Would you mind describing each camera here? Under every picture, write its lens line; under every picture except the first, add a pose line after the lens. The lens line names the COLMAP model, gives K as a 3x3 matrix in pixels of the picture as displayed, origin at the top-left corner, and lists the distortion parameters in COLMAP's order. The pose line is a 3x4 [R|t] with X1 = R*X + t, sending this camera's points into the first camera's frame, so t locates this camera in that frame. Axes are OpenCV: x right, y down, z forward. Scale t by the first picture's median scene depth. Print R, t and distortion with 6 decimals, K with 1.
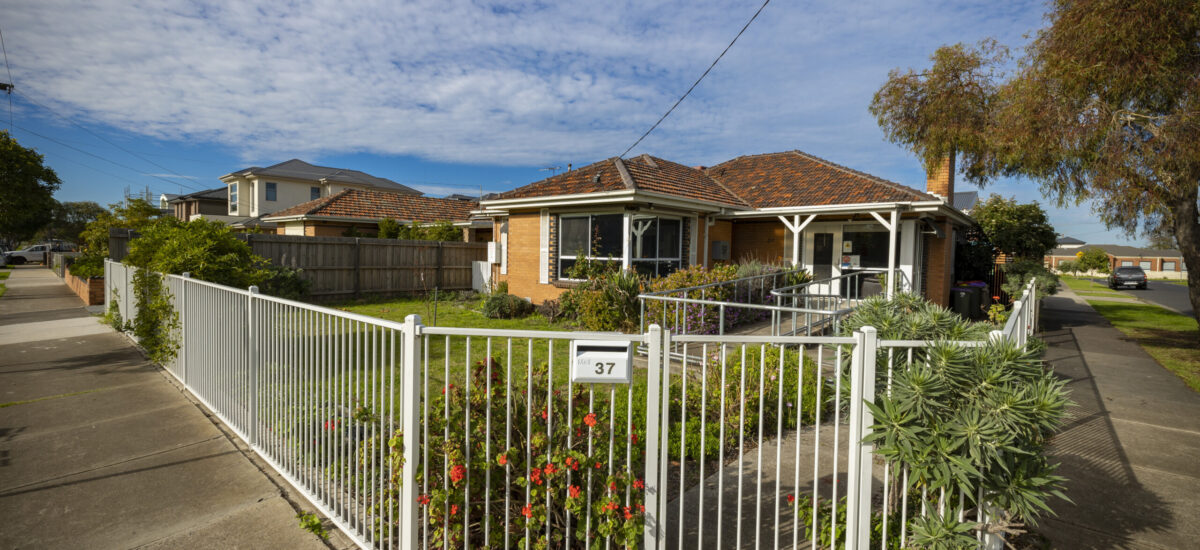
lens RADIAL K [[503.4, 0, 596.4], [0, 503.4, 270.6], [0, 0, 1]] dist [0.001630, -0.000203]
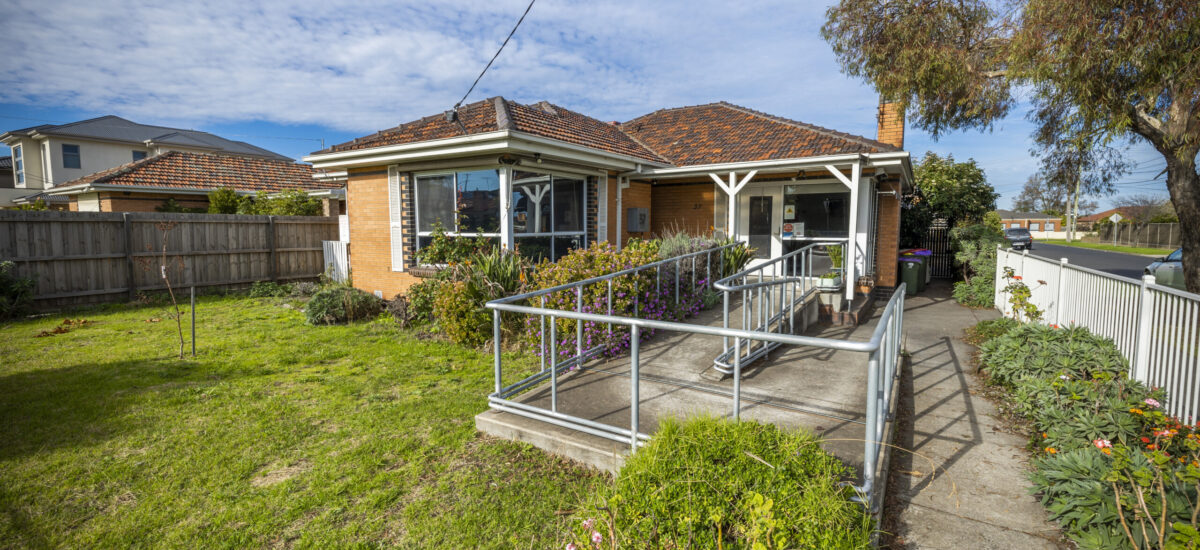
lens RADIAL K [[503.4, 0, 596.4], [0, 503.4, 270.6], [0, 0, 1]] dist [0.001630, -0.000203]
pose [[0.988014, -0.035255, 0.150284, 0.064033], [0.027030, 0.998041, 0.056425, -0.007587], [-0.151979, -0.051687, 0.987031, 0.237468]]
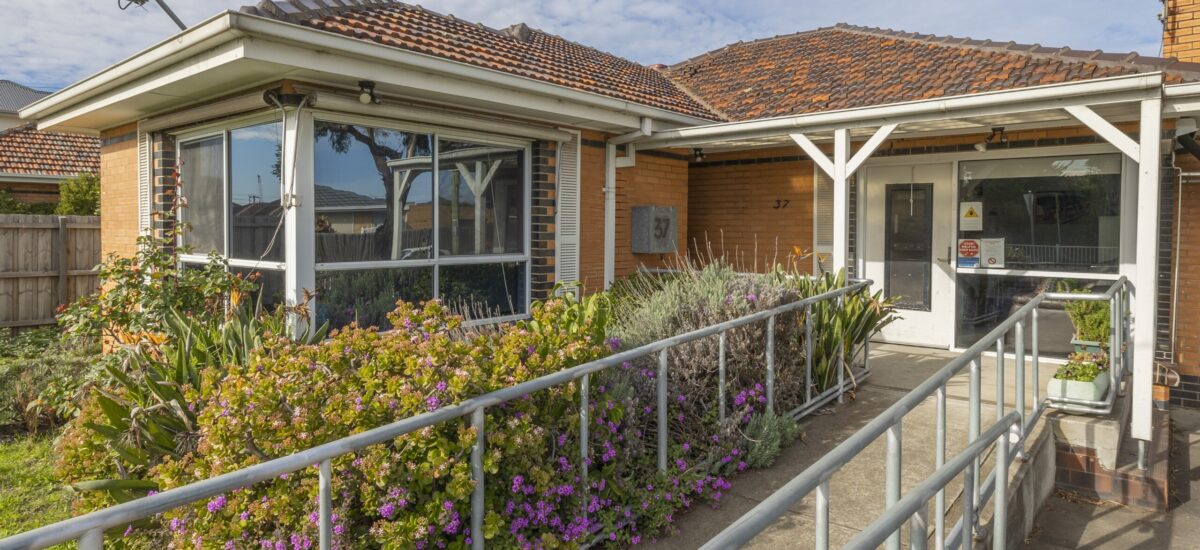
lens RADIAL K [[674.3, 0, 603.2], [0, 674.3, 241.2], [0, 0, 1]] dist [0.000336, 0.000187]
pose [[0.999360, -0.014290, 0.032804, 0.194359], [0.014803, 0.999771, -0.015463, -0.024008], [-0.032576, 0.015938, 0.999342, 0.483079]]
